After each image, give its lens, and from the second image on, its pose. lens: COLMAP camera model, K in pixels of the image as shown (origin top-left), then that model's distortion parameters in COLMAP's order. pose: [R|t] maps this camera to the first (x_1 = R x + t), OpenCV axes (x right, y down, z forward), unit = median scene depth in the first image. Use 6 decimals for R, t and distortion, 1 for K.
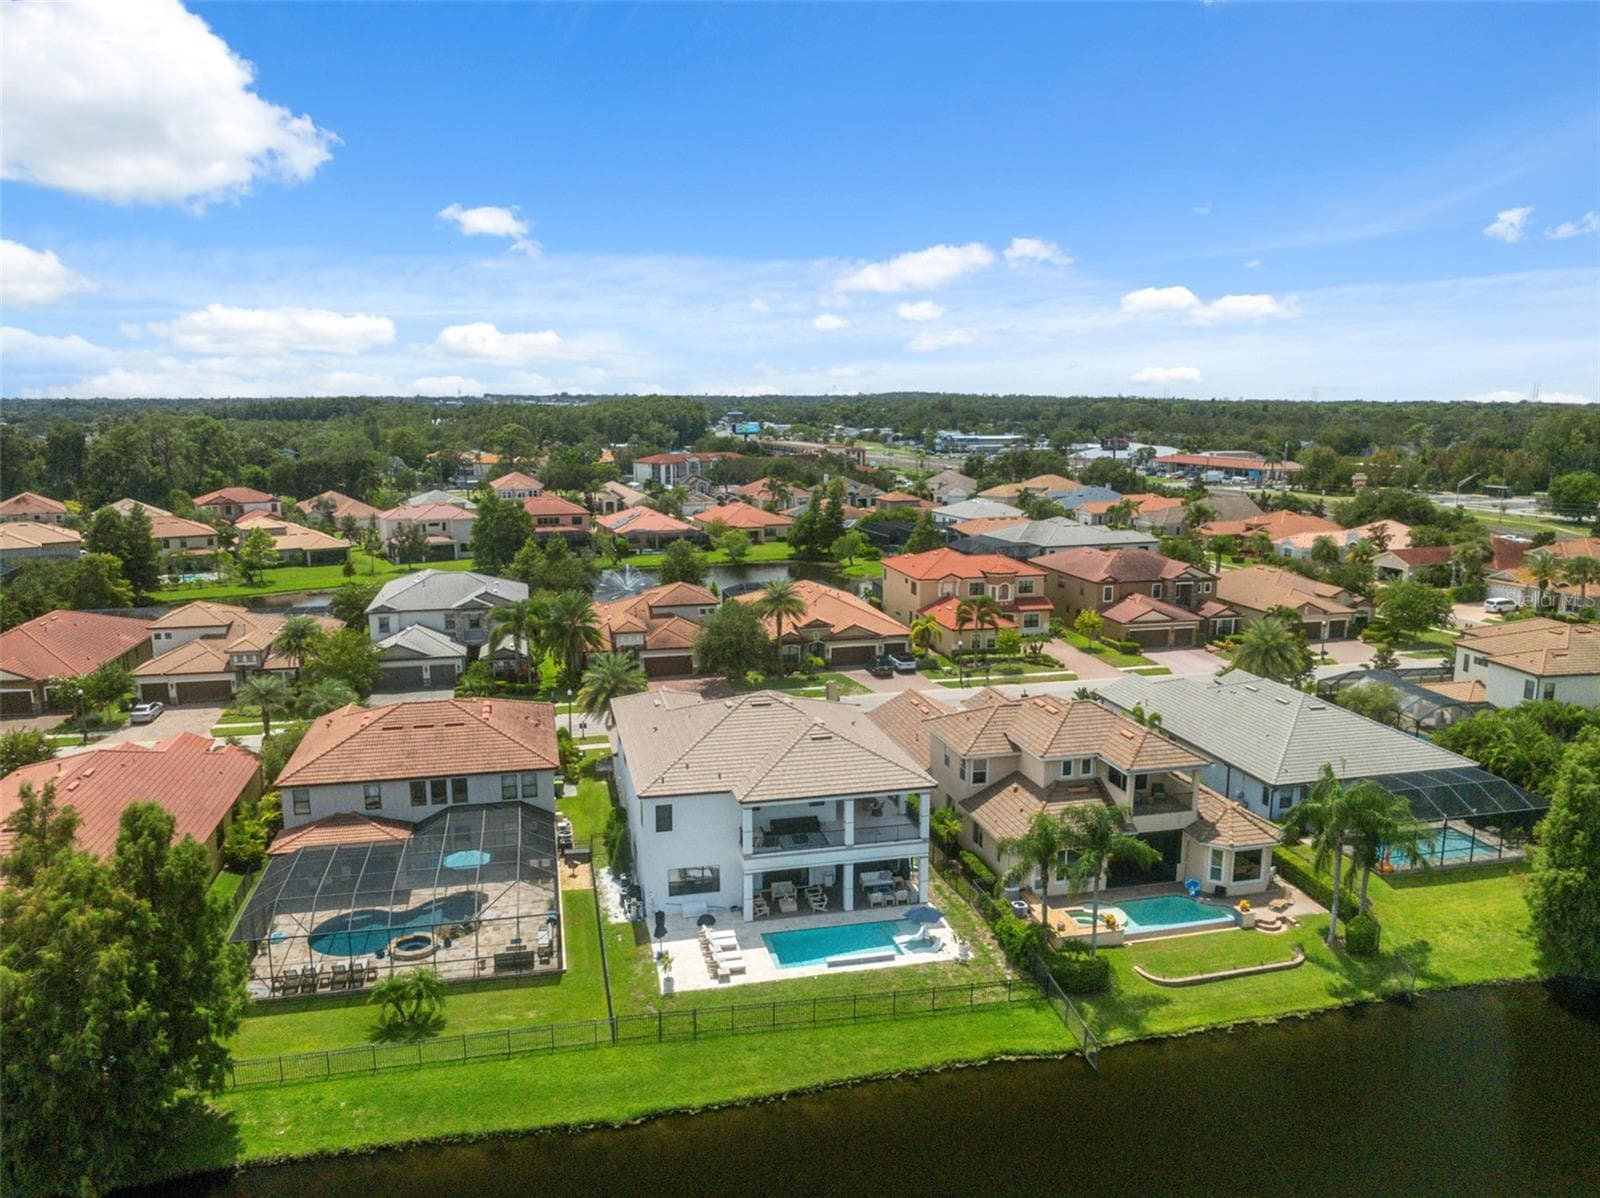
lens RADIAL K [[1129.4, 0, 804.2], [0, 1129.4, 569.9], [0, 0, 1]] dist [-0.027536, -0.000364]
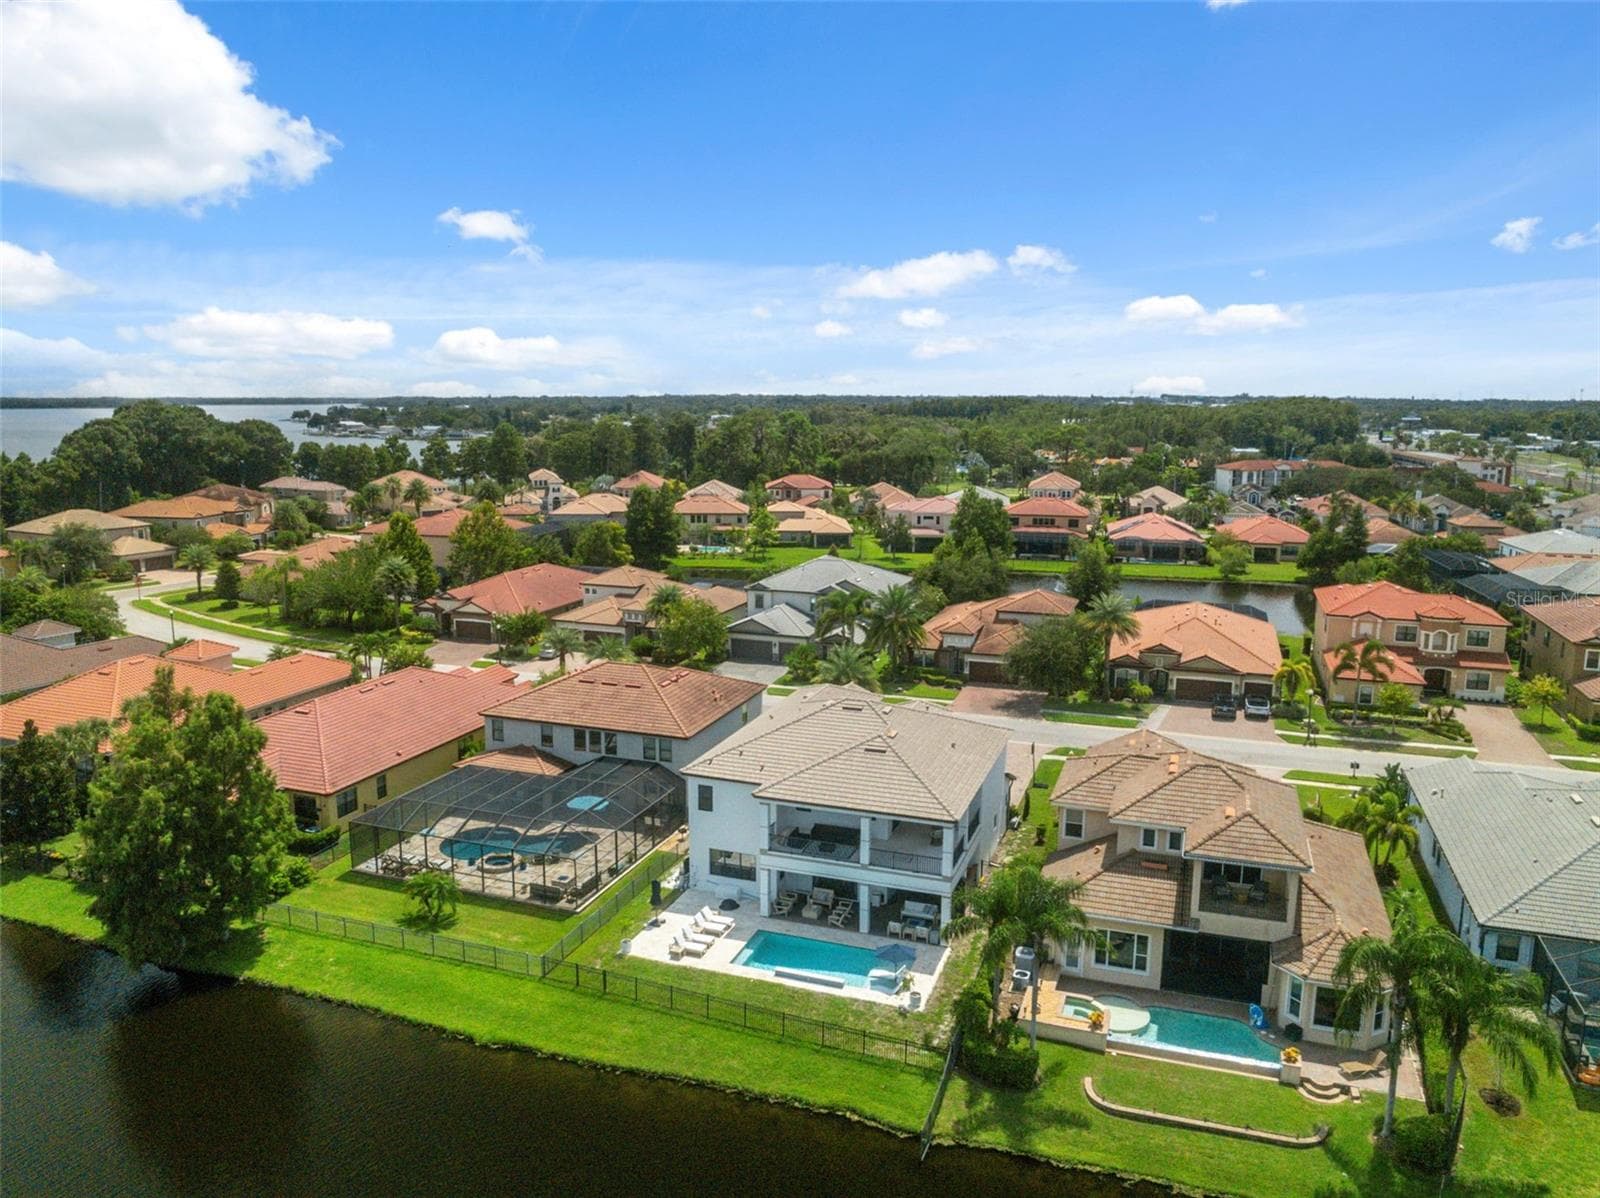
lens RADIAL K [[1142.0, 0, 795.3], [0, 1142.0, 603.1], [0, 0, 1]] dist [-0.030374, -0.005372]
pose [[0.838491, 0.102008, -0.535282, 0.460695], [-0.088025, 0.994776, 0.051687, -0.018151], [0.537758, 0.003779, 0.843091, 0.152603]]
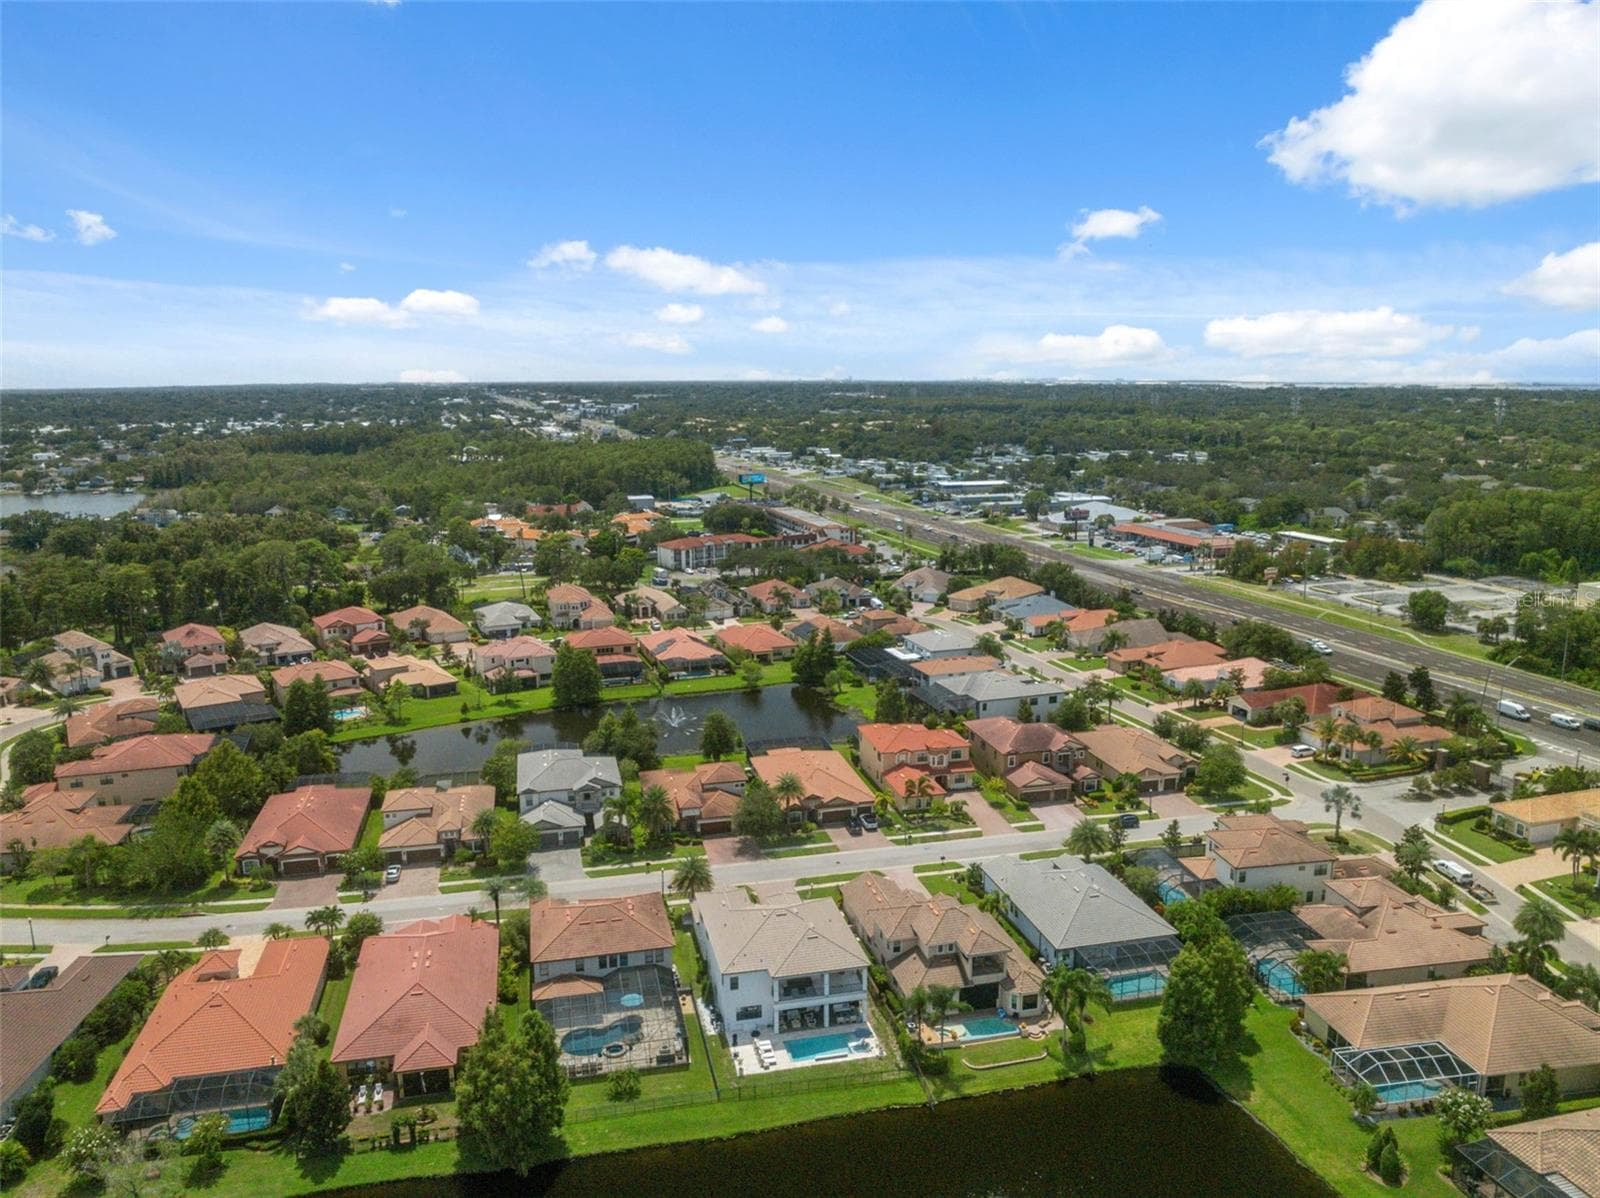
lens RADIAL K [[1100.5, 0, 800.0], [0, 1100.5, 599.0], [0, 0, 1]] dist [-0.001166, -0.066477]
pose [[0.999965, -0.006568, -0.005200, 0.007245], [0.006737, 0.999429, 0.033118, -0.499757], [0.004979, -0.033152, 0.999438, -0.883761]]
